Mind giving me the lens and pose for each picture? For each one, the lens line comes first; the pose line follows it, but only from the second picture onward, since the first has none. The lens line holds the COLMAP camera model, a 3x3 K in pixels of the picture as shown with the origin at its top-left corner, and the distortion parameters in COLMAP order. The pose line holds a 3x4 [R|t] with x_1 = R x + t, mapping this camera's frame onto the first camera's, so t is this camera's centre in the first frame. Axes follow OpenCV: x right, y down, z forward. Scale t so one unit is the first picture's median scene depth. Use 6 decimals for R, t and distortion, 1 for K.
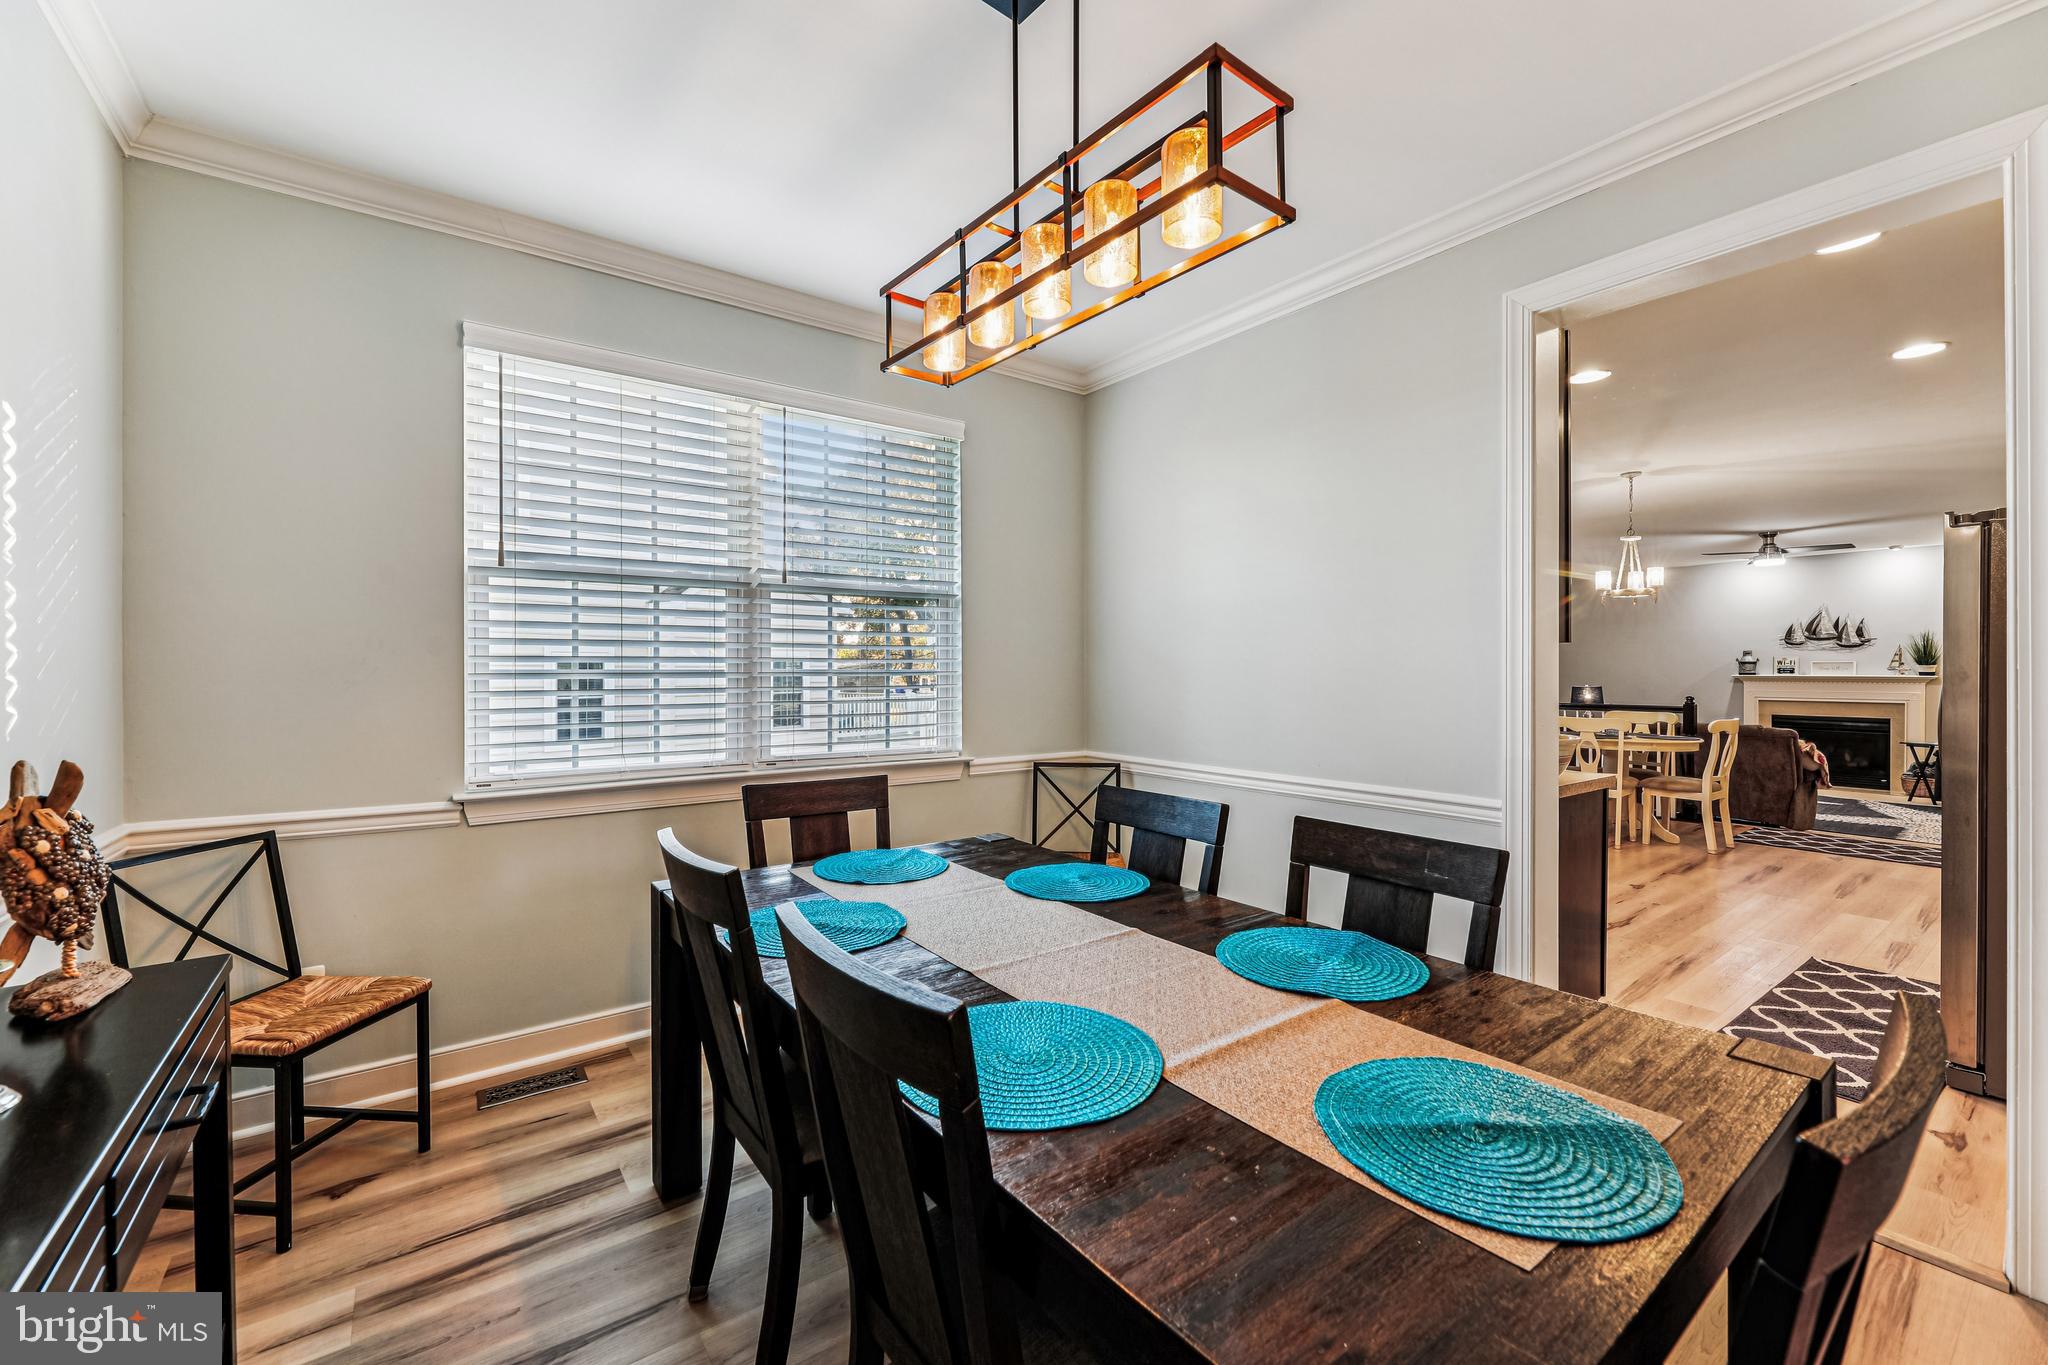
lens RADIAL K [[829.6, 0, 1020.8], [0, 829.6, 676.2], [0, 0, 1]] dist [-0.000928, -0.000160]
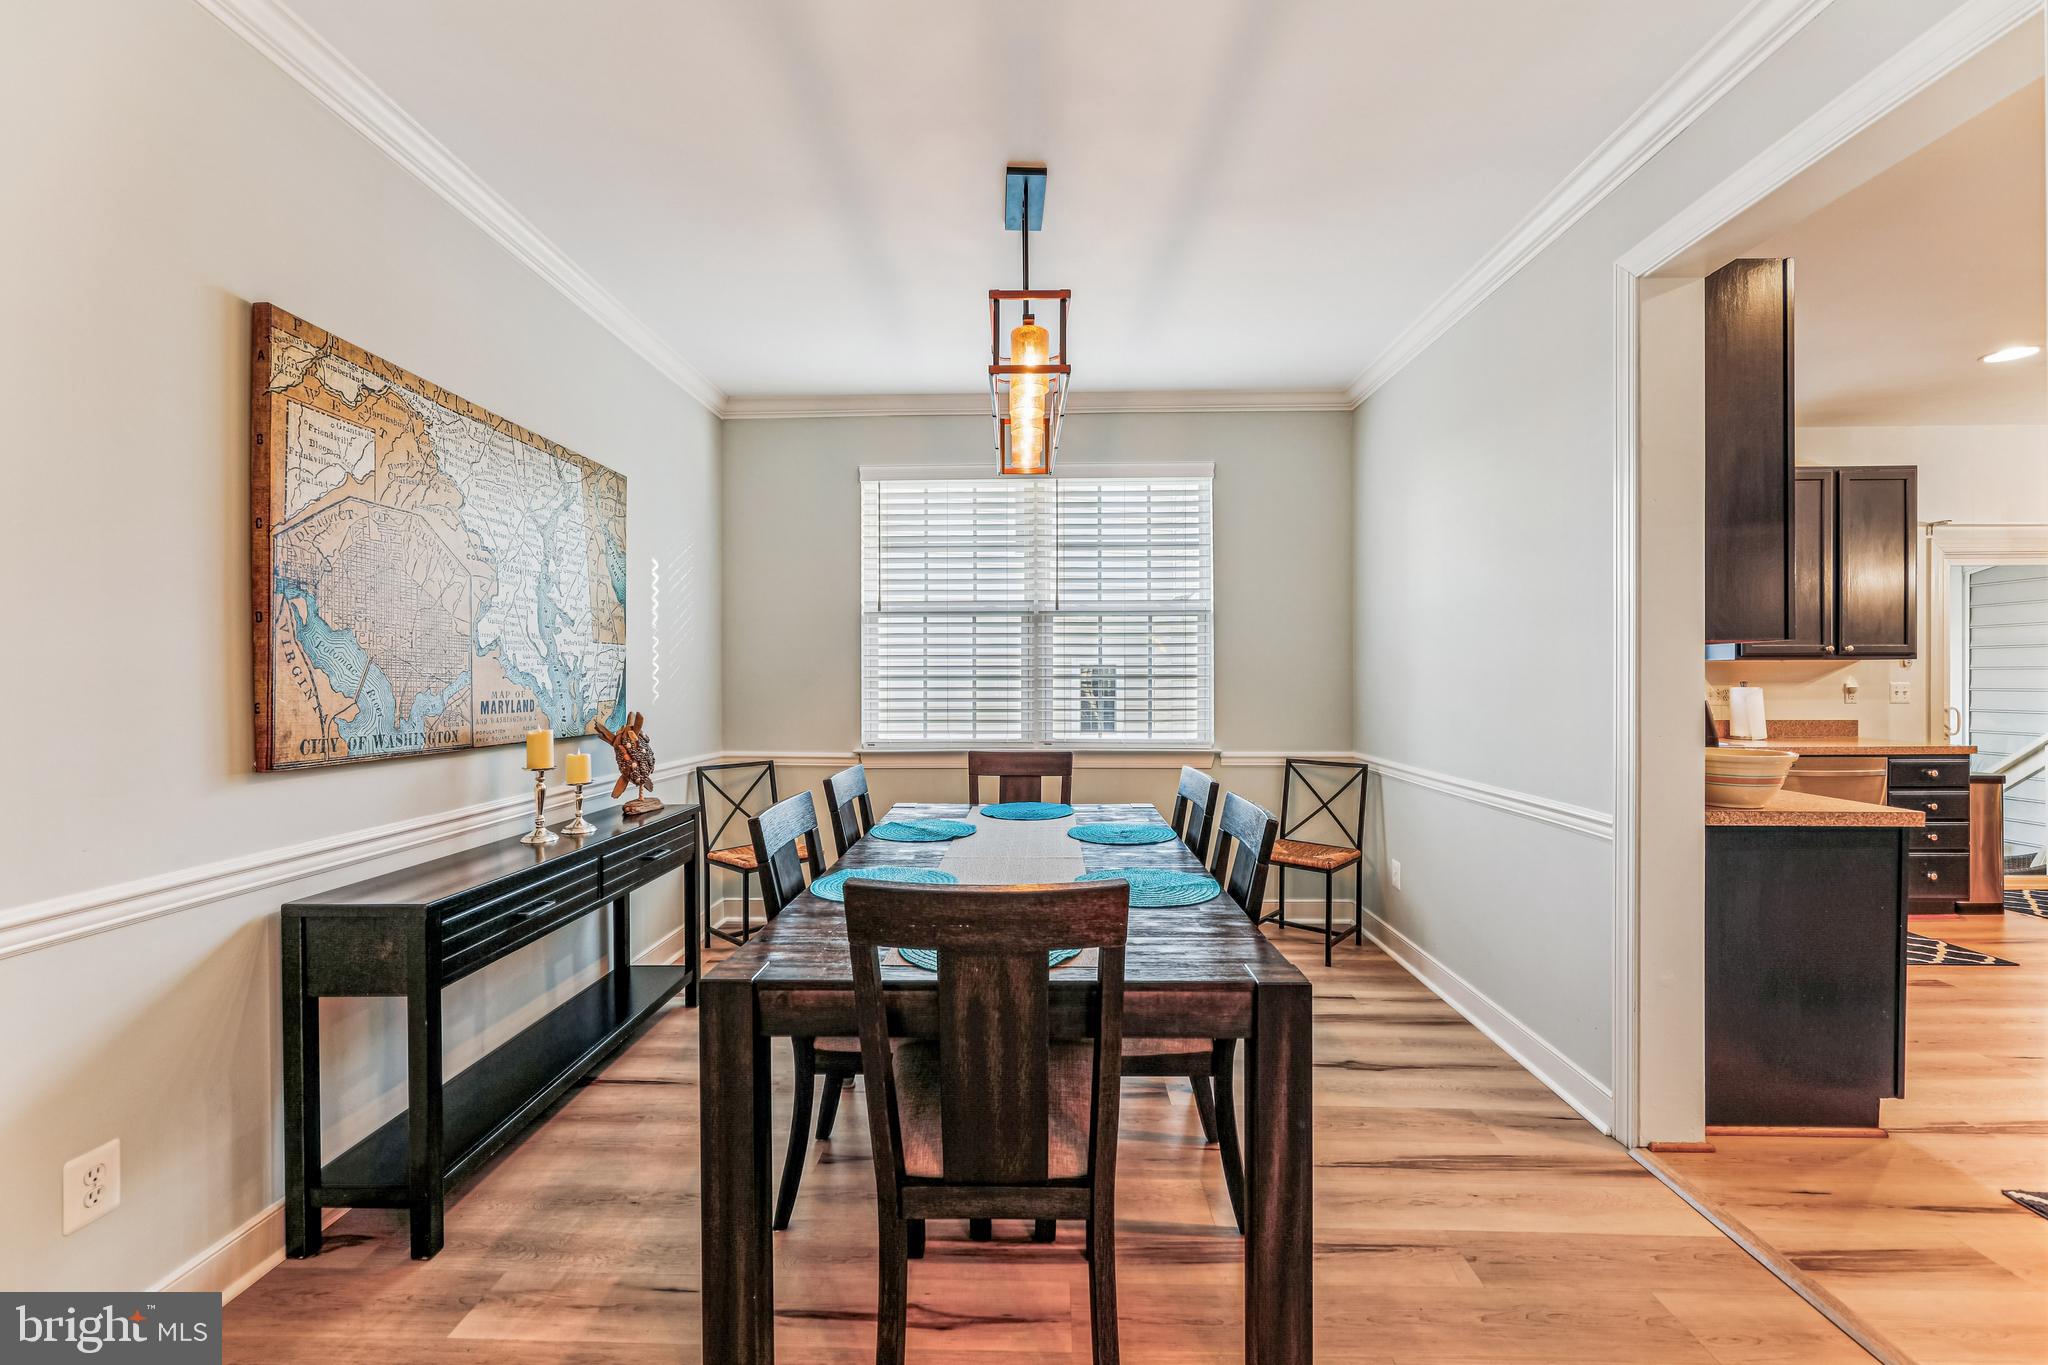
lens RADIAL K [[828.0, 0, 1024.0], [0, 828.0, 682.5], [0, 0, 1]] dist [0.010921, 0.000088]
pose [[0.790118, 0.005670, -0.612928, 0.587709], [-0.003789, 0.999983, 0.004366, -0.000537], [0.612943, -0.001127, 0.790127, -0.115585]]
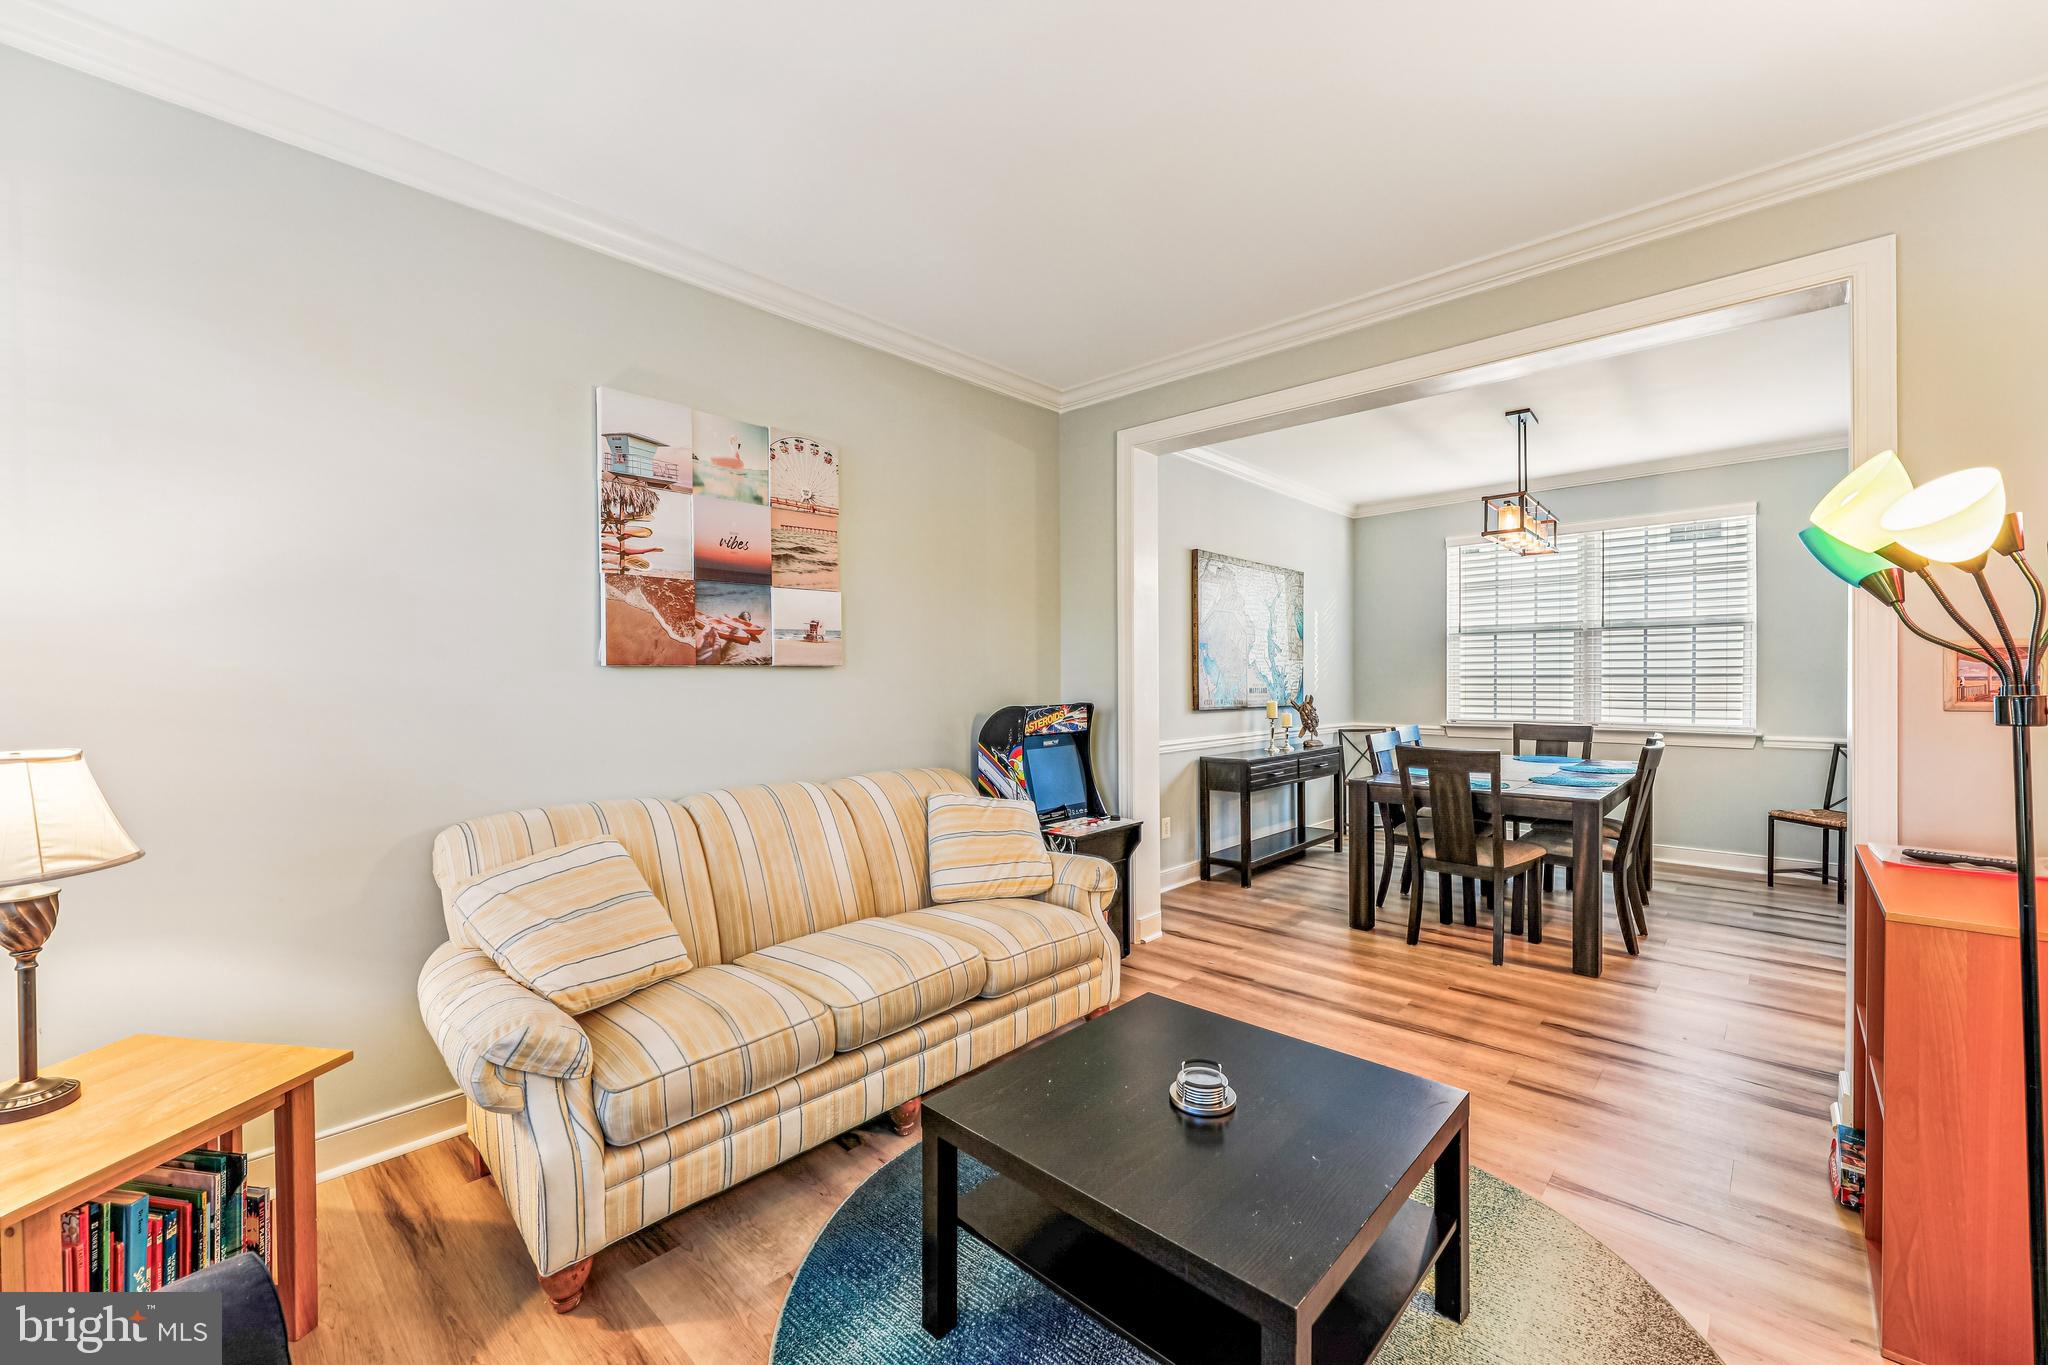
lens RADIAL K [[820.9, 0, 1021.4], [0, 820.9, 684.9], [0, 0, 1]] dist [-0.001433, 0.000145]
pose [[0.176681, 0.011032, -0.984206, 1.510635], [-0.000524, 0.999938, 0.011114, -0.004296], [0.984268, -0.001448, 0.176676, -0.699511]]
